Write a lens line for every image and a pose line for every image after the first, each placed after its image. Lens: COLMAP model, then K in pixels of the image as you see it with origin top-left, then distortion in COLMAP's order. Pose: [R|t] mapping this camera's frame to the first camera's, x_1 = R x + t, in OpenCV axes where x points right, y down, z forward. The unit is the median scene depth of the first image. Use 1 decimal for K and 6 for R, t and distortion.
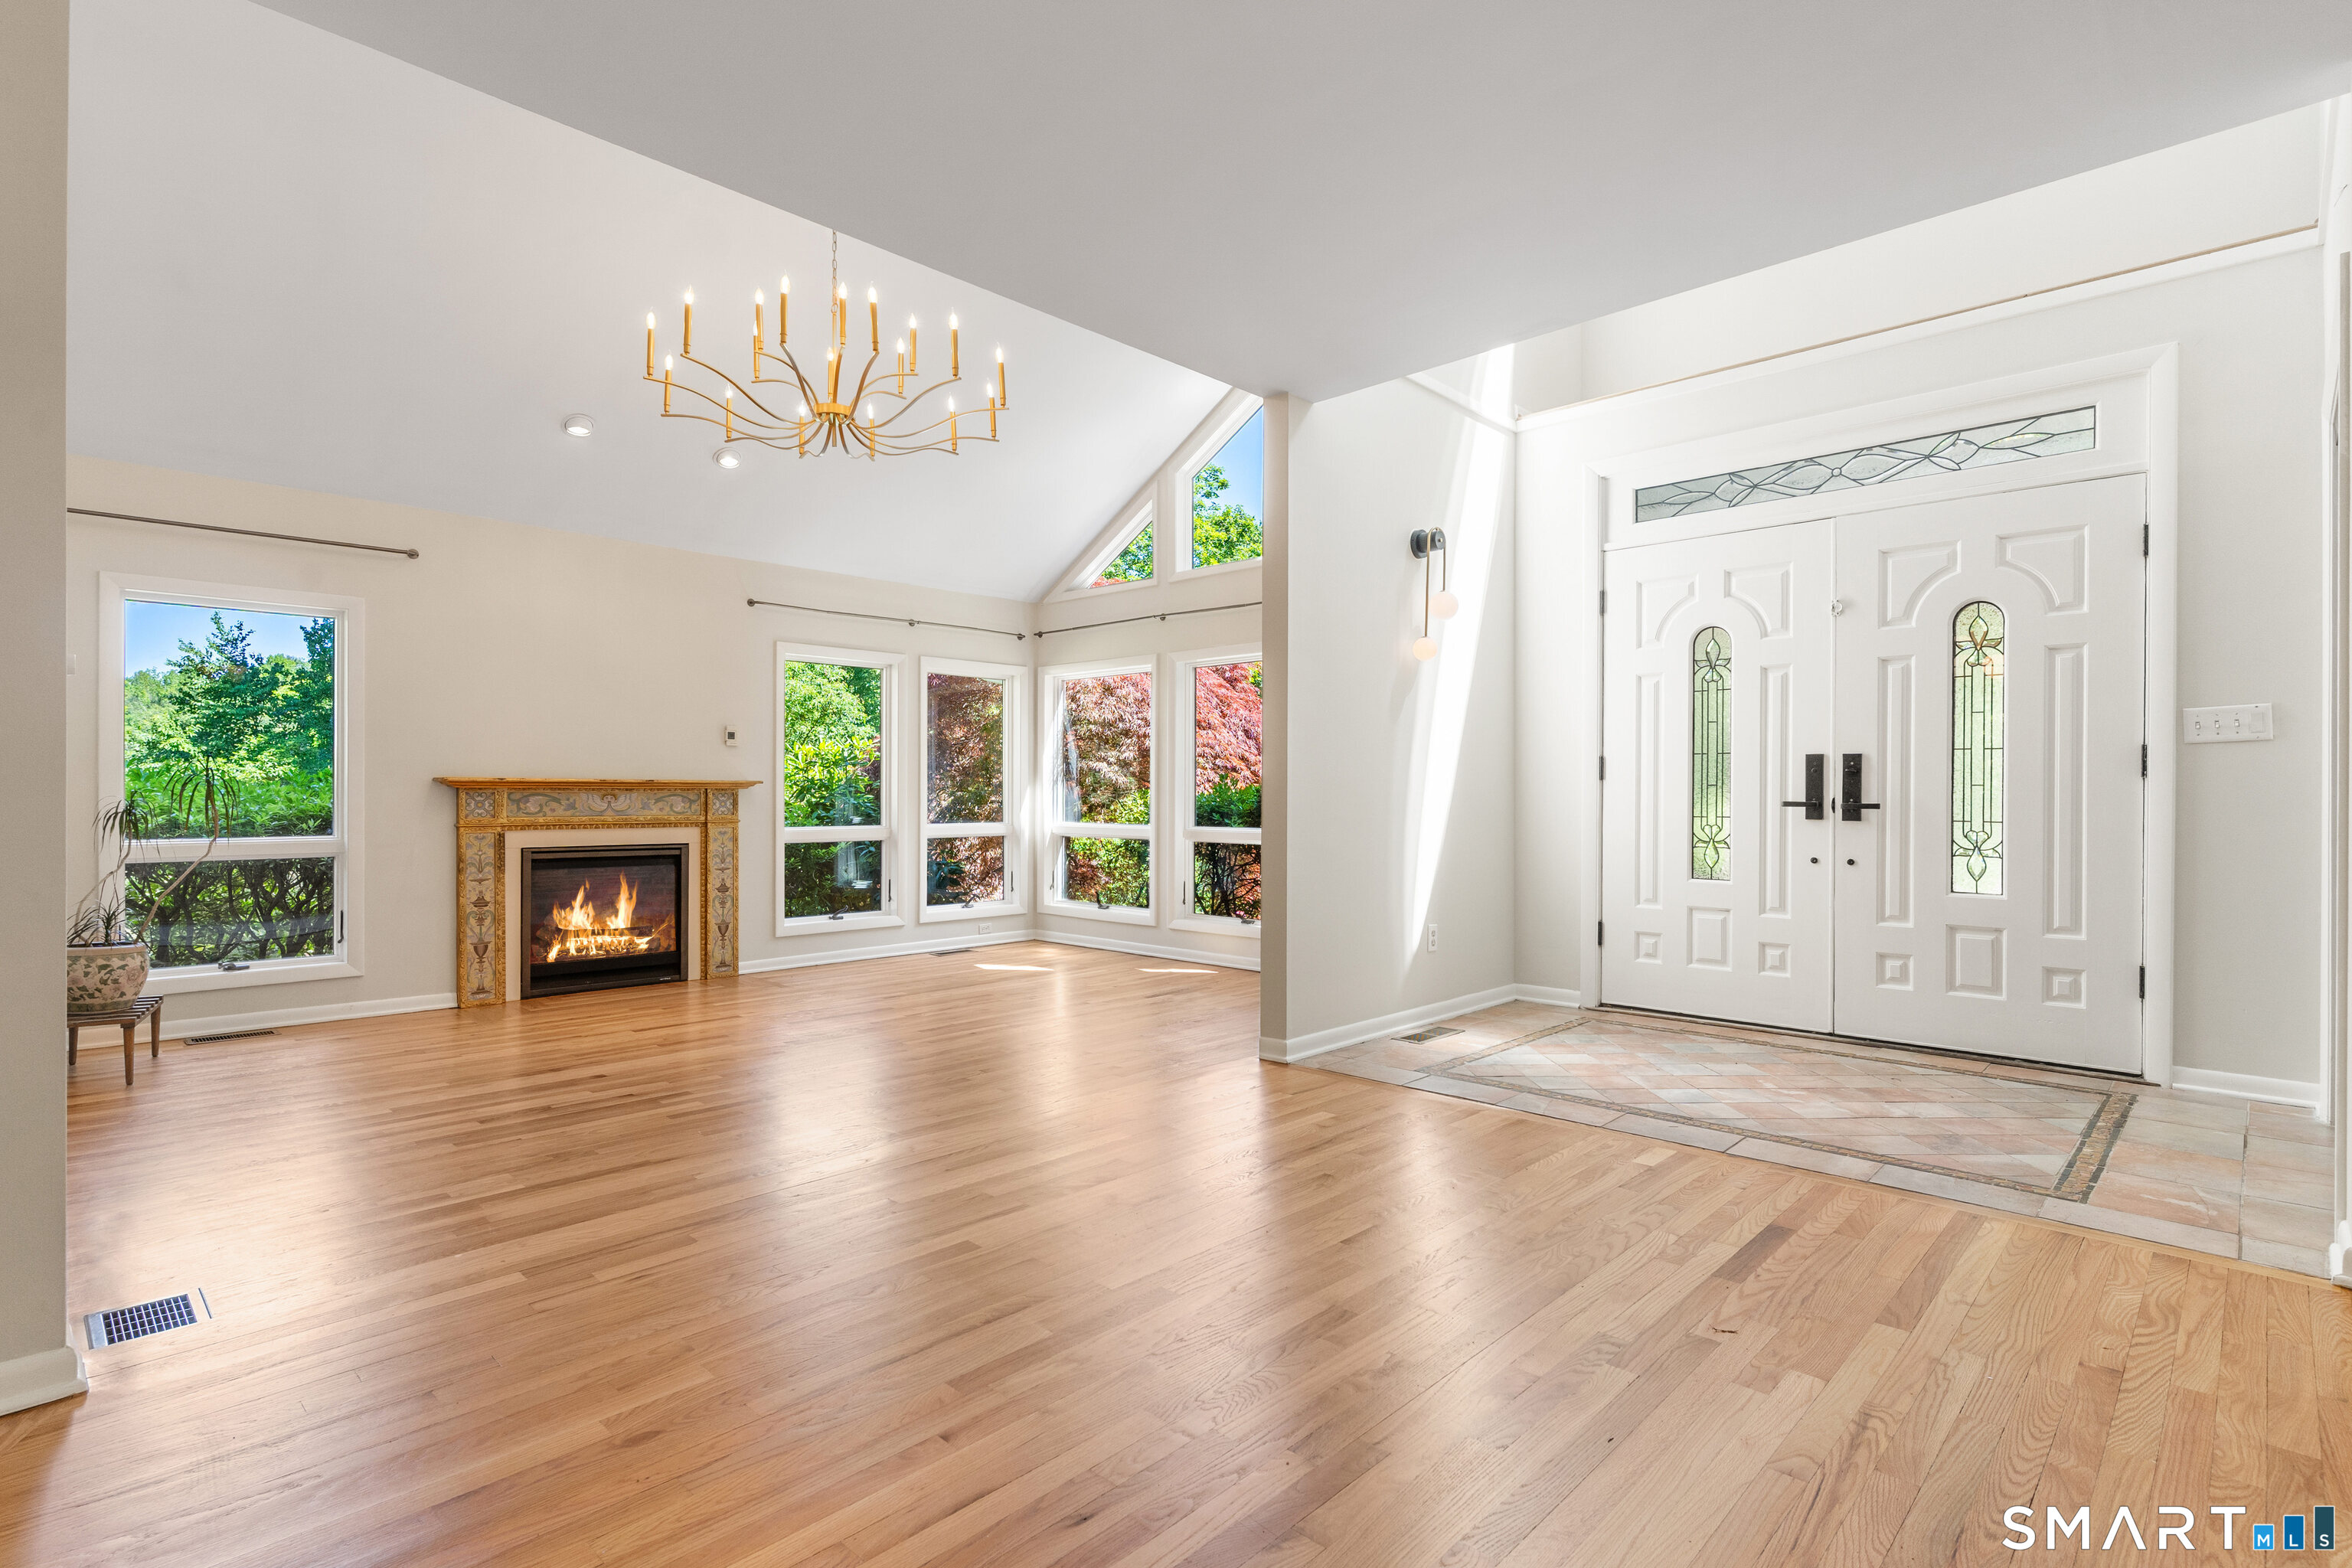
lens RADIAL K [[1130.4, 0, 1171.0], [0, 1130.4, 781.7], [0, 0, 1]] dist [-0.000754, -0.000076]
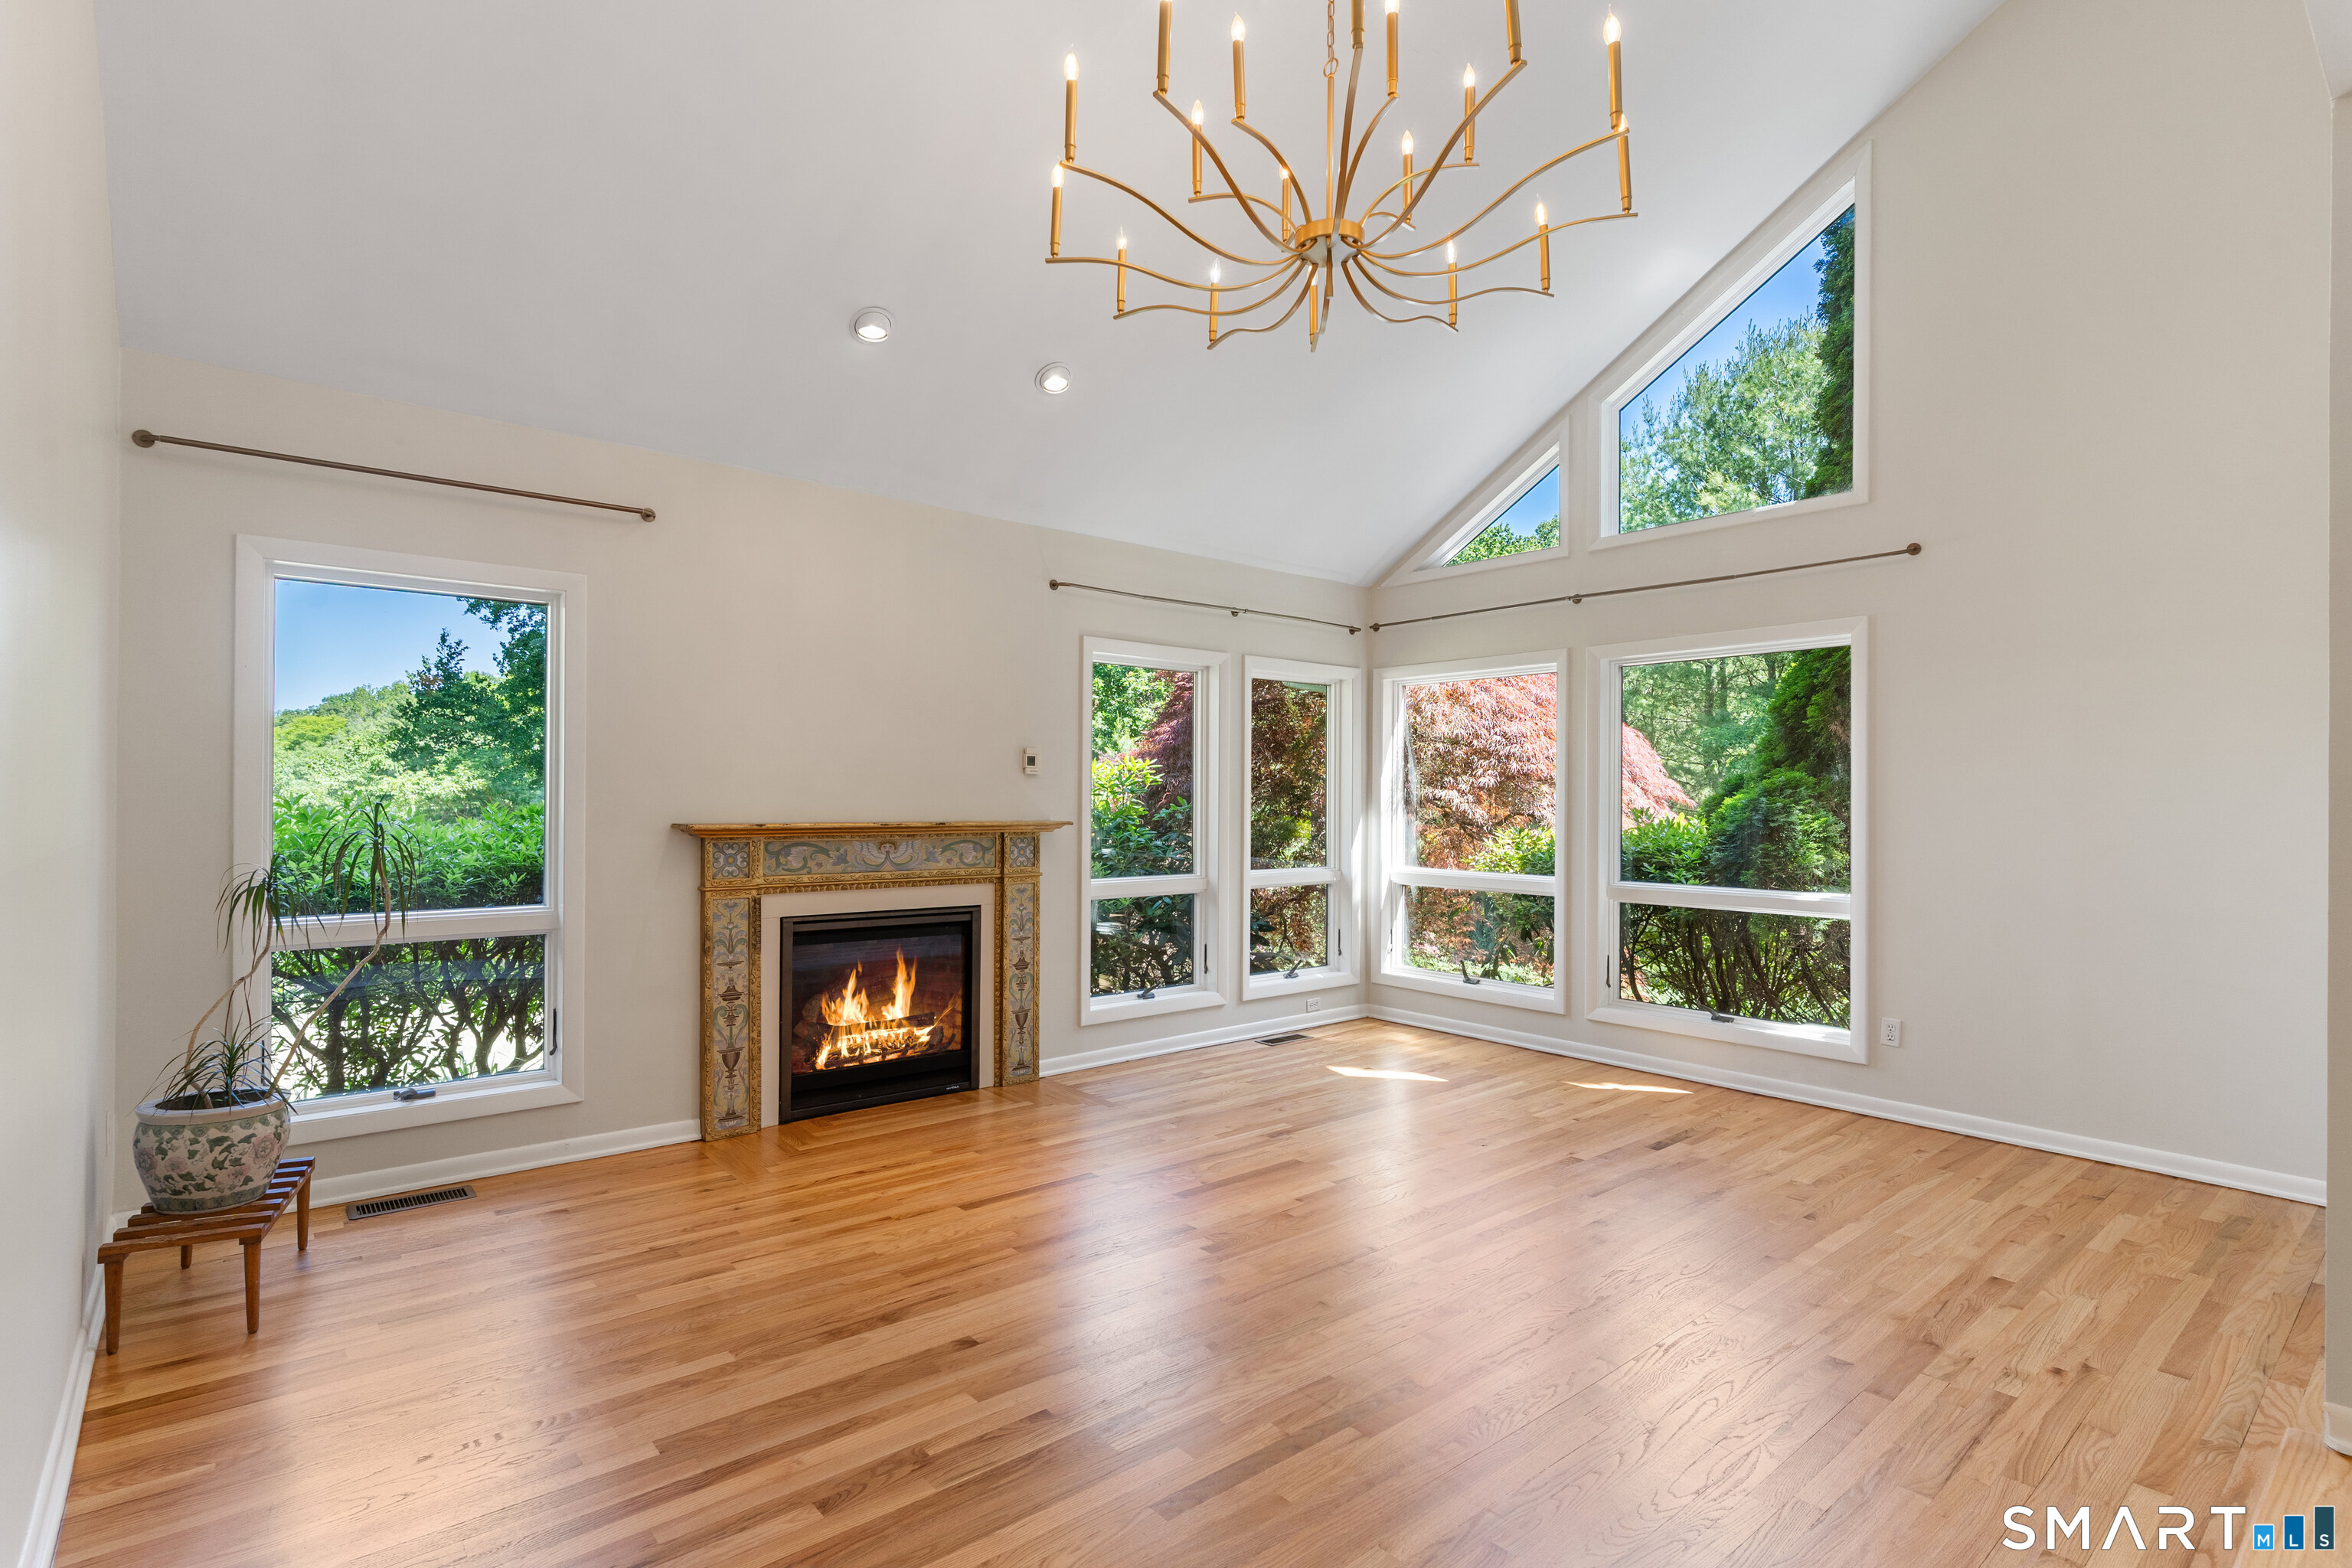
lens RADIAL K [[1130.4, 0, 1182.5], [0, 1130.4, 785.7], [0, 0, 1]] dist [-0.000754, -0.000076]
pose [[0.994145, 0.002009, -0.108031, -0.210671], [-0.002479, 0.999988, -0.004216, -0.021654], [0.108021, 0.004459, 0.994139, 0.265969]]
